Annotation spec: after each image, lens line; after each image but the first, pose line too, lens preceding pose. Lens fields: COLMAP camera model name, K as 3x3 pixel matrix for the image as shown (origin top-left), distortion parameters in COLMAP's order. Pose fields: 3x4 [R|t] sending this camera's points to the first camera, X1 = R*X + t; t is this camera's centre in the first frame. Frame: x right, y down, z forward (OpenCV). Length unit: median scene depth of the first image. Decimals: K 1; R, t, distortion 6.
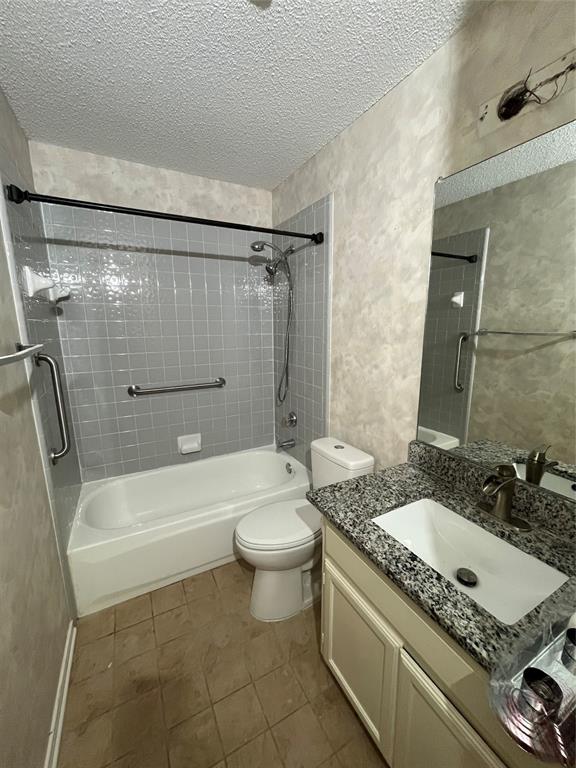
lens RADIAL K [[310.7, 0, 288.0], [0, 310.7, 384.0], [0, 0, 1]] dist [-0.001263, 0.000261]
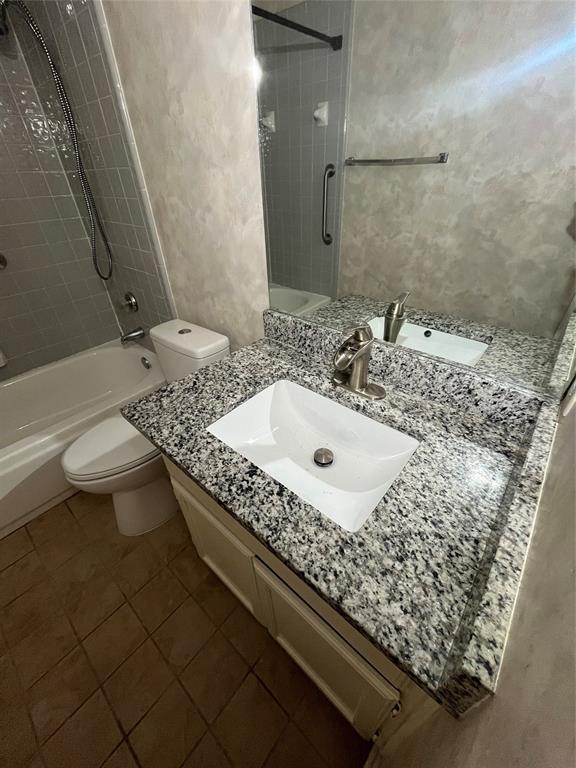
lens RADIAL K [[310.7, 0, 288.0], [0, 310.7, 384.0], [0, 0, 1]] dist [-0.001263, 0.000261]
pose [[0.932570, -0.220705, 0.285661, 0.208075], [0.091394, 0.909900, 0.404634, 0.043474], [-0.349228, -0.351242, 0.868717, 0.254699]]
